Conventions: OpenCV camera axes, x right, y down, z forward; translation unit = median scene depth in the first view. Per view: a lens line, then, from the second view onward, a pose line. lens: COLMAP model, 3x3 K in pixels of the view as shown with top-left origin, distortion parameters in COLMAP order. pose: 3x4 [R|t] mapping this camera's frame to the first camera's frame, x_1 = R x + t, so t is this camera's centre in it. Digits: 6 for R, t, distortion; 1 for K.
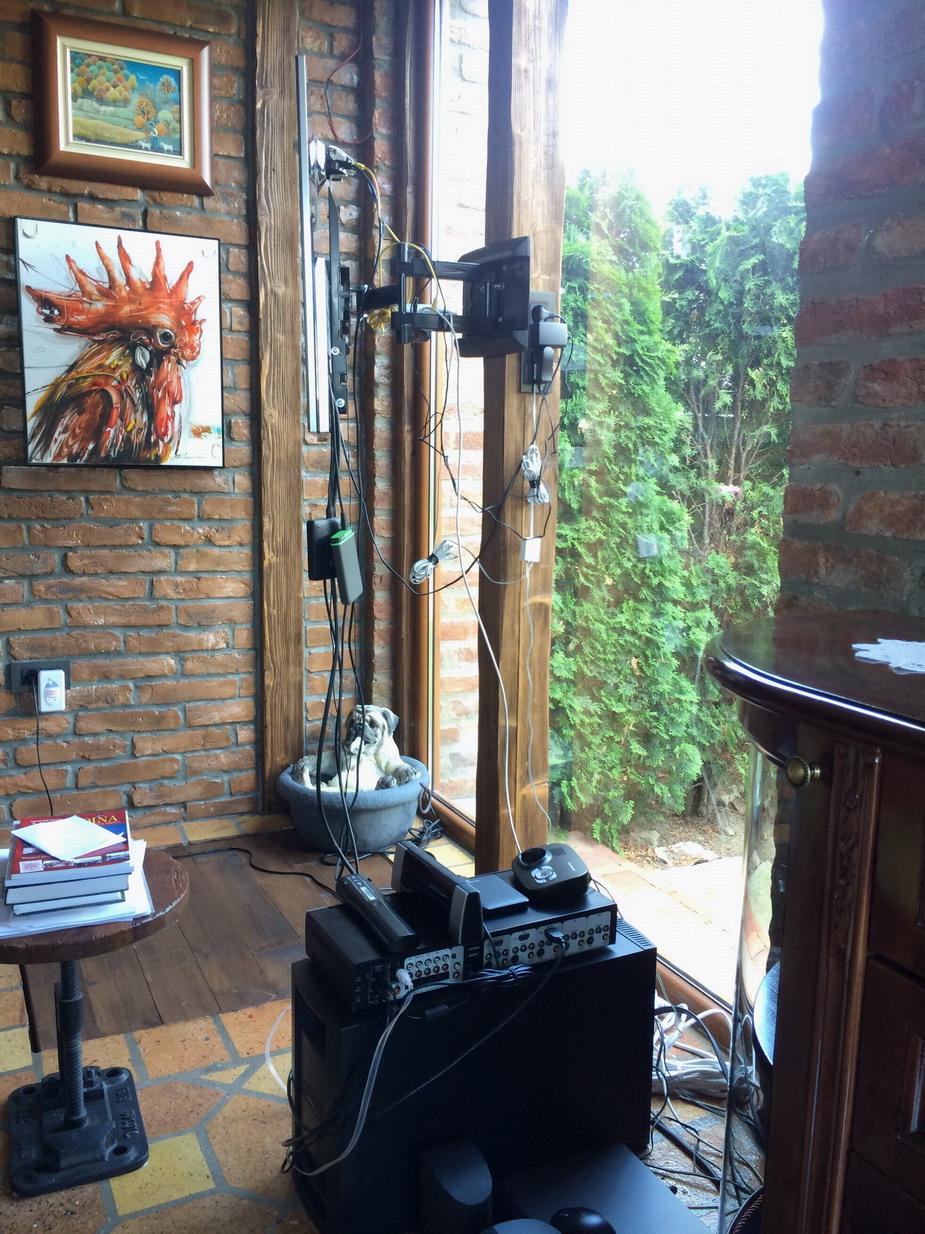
lens RADIAL K [[1061.2, 0, 468.9], [0, 1061.2, 623.0], [0, 0, 1]] dist [0.082654, -0.121343]
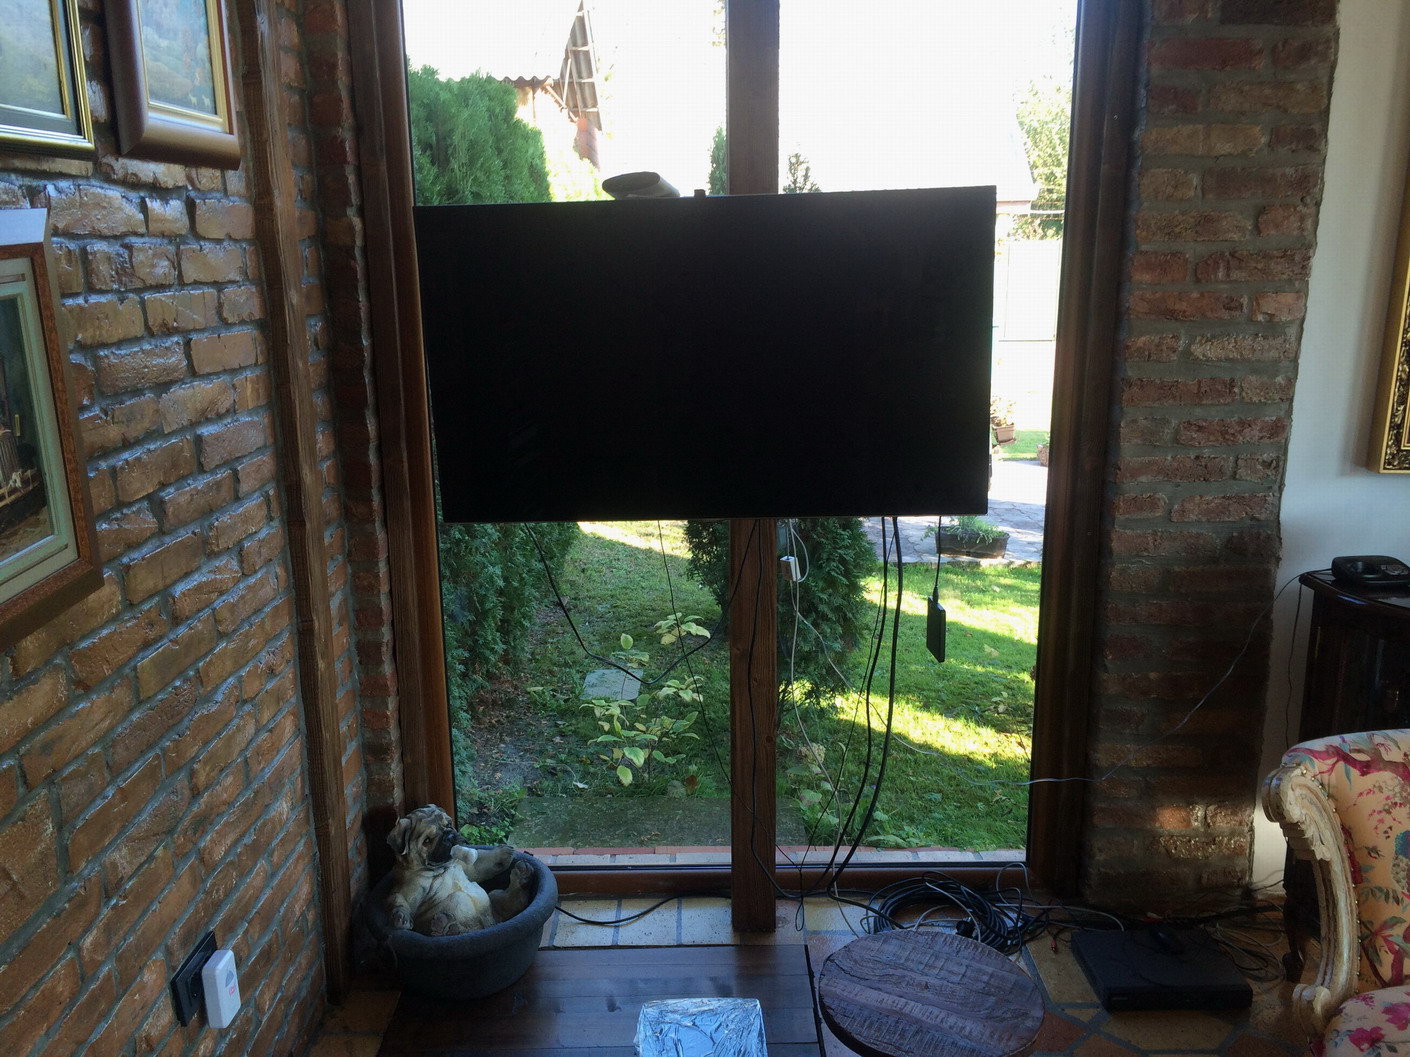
lens RADIAL K [[1212.6, 0, 703.9], [0, 1212.6, 513.9], [0, 0, 1]] dist [0.082654, -0.121343]
pose [[0.439968, -0.219479, 0.870780, -0.838126], [0.153405, 0.973789, 0.167933, -0.284173], [-0.884814, 0.059697, 0.462105, 0.422928]]
